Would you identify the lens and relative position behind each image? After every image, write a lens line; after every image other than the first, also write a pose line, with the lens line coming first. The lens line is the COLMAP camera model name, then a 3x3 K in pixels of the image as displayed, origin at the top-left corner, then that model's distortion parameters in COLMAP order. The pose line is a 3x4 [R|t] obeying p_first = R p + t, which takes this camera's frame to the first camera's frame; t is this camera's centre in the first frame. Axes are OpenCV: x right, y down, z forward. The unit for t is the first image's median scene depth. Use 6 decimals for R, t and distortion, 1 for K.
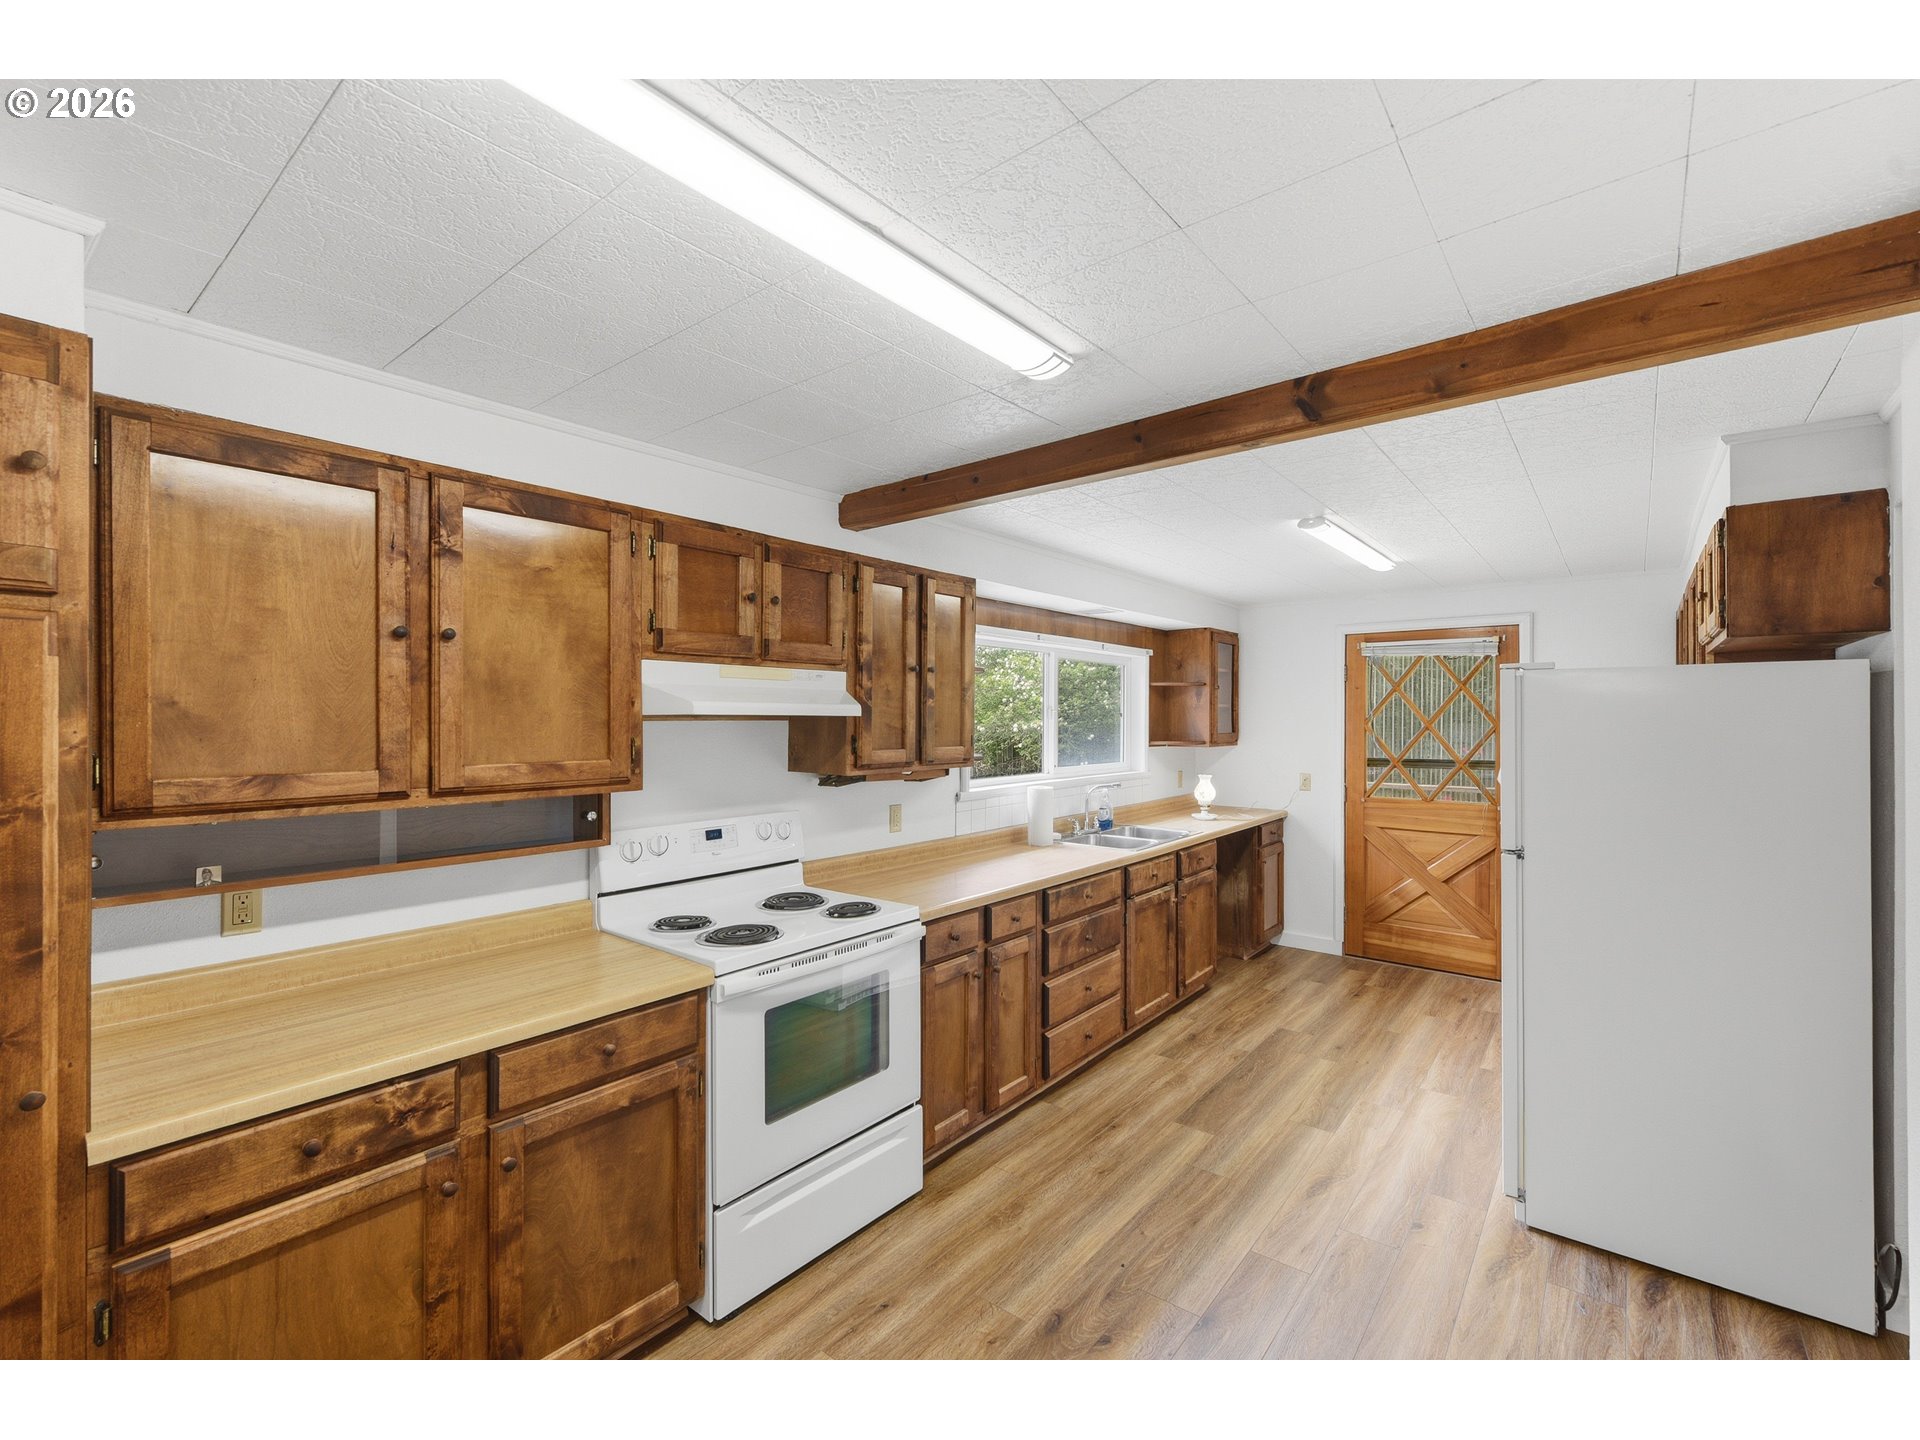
lens RADIAL K [[825.7, 0, 961.6], [0, 825.7, 715.7], [0, 0, 1]] dist [0.001434, 0.000142]
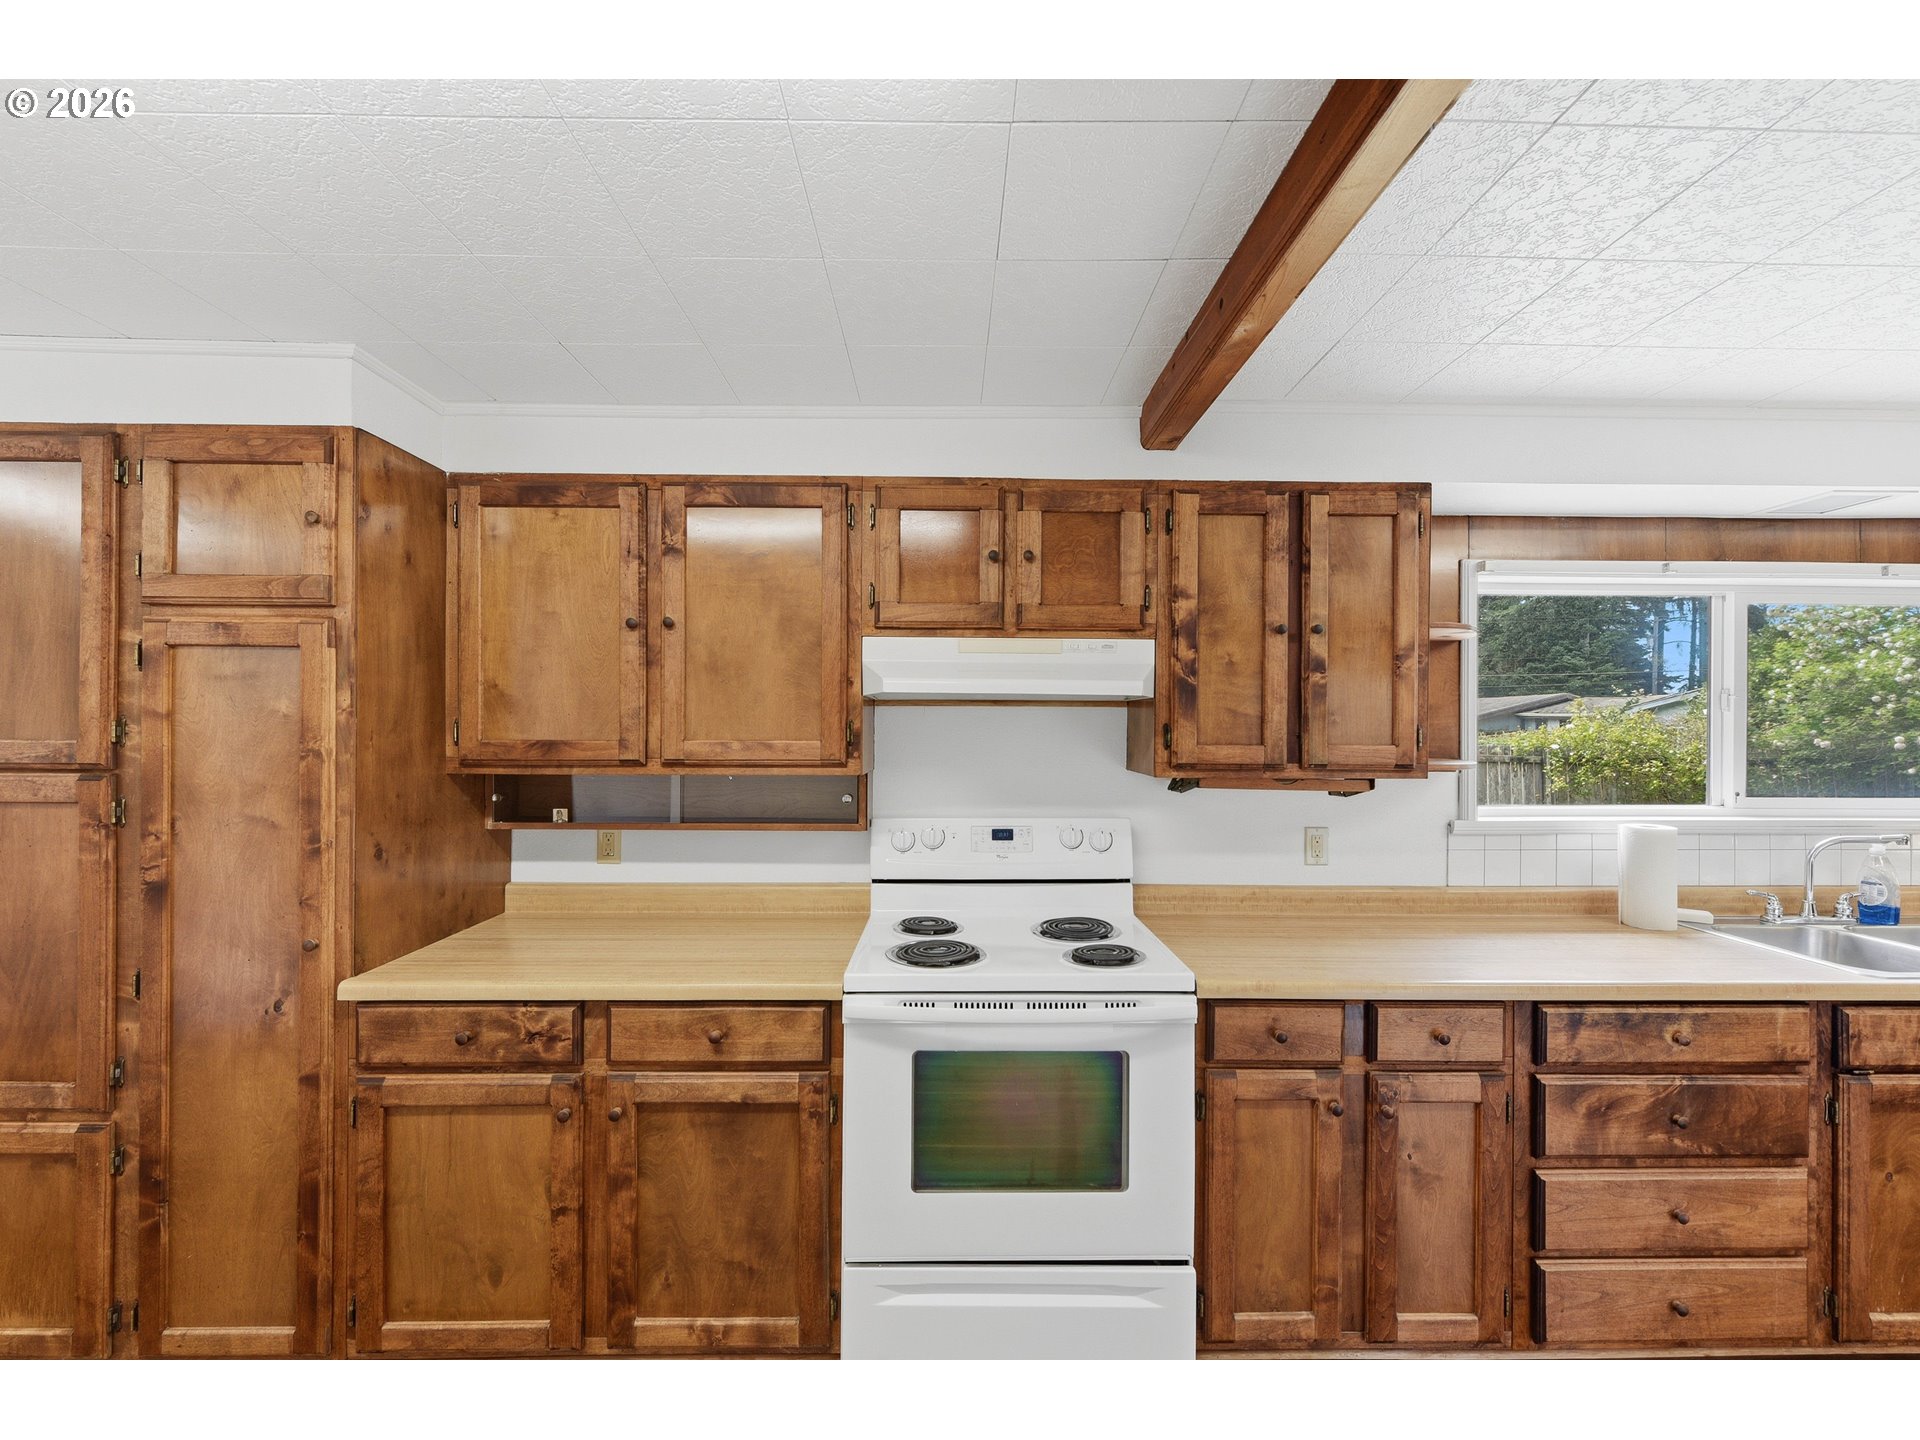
lens RADIAL K [[769.8, 0, 958.6], [0, 769.8, 722.9], [0, 0, 1]] dist [-0.000603, -0.000304]
pose [[0.641502, -0.000339, -0.767121, 0.362936], [-0.003843, 0.999986, -0.003655, 0.033575], [0.767112, 0.005293, 0.641492, 0.524772]]
